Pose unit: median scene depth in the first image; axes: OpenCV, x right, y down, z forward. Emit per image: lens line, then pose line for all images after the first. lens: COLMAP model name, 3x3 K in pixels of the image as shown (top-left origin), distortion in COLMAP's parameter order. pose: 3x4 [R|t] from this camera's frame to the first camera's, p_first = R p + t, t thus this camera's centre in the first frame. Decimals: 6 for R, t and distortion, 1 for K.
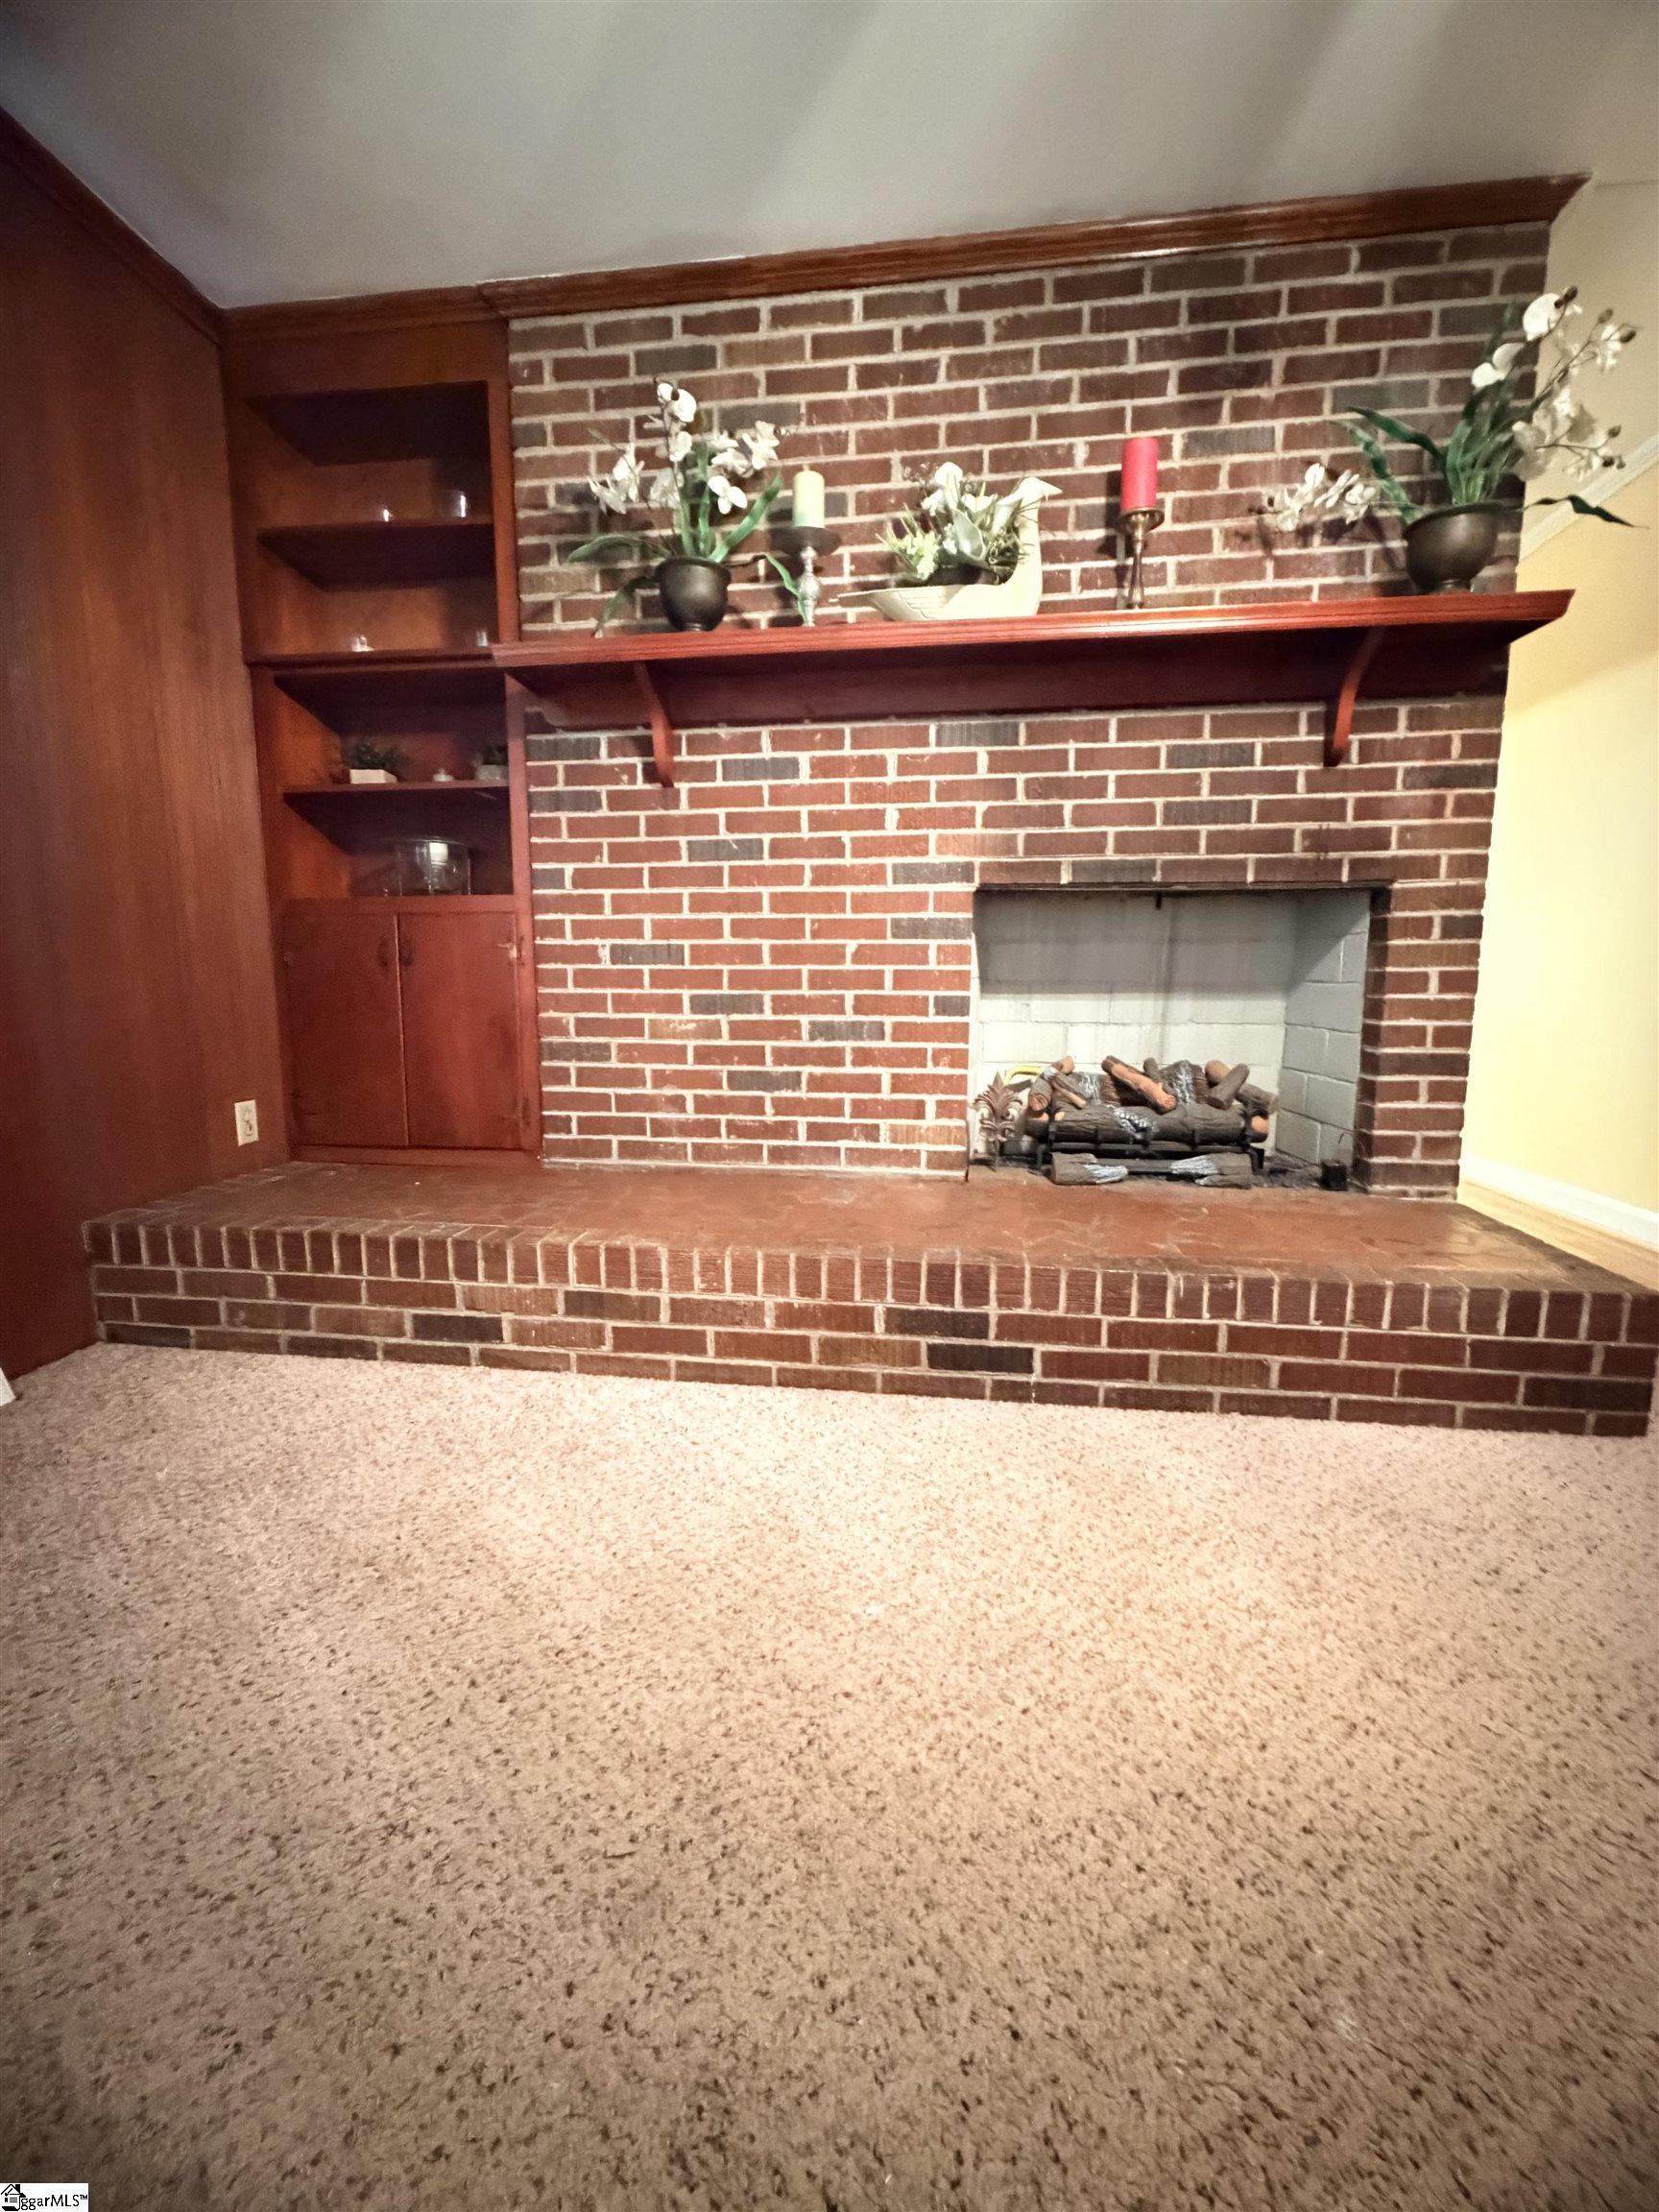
lens RADIAL K [[883.4, 0, 825.1], [0, 883.4, 1100.3], [0, 0, 1]] dist [0.000104, -0.000018]
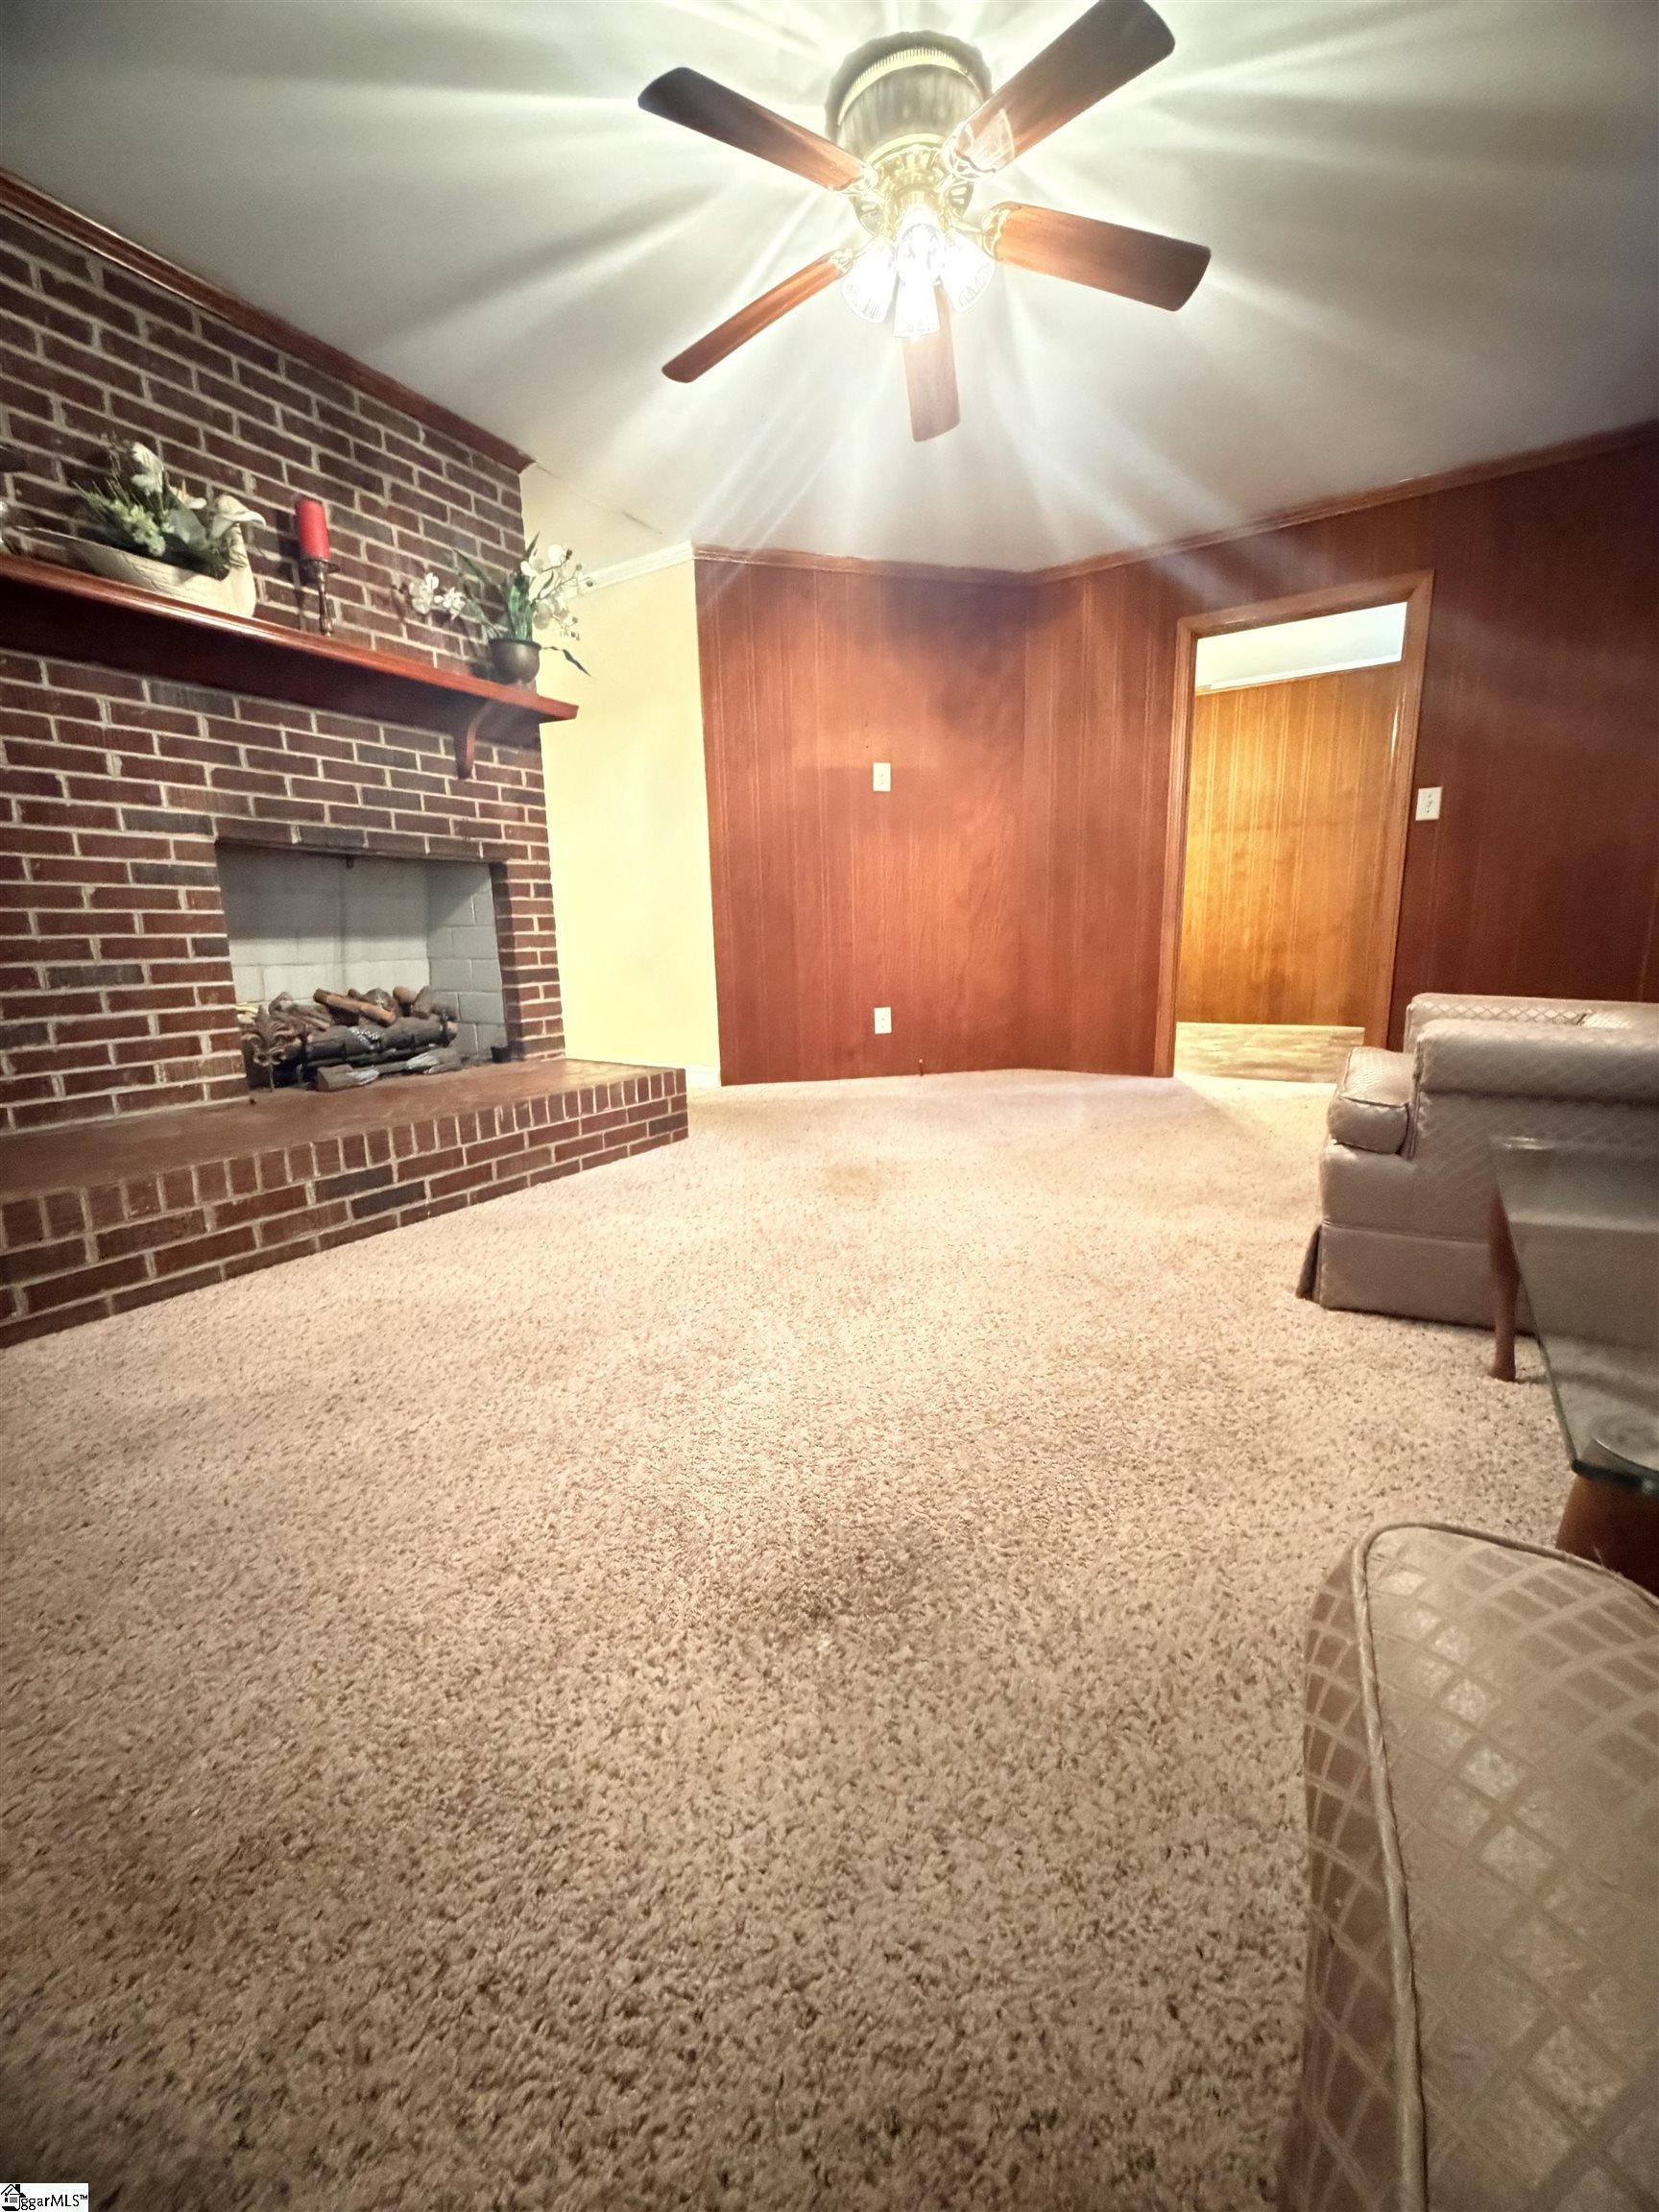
lens RADIAL K [[883.4, 0, 835.4], [0, 883.4, 1104.5], [0, 0, 1]] dist [0.000104, -0.000018]
pose [[0.413649, -0.182009, 0.892058, -0.607108], [0.145426, 0.980442, 0.132608, 0.057831], [-0.898747, 0.074875, 0.432027, -0.177793]]
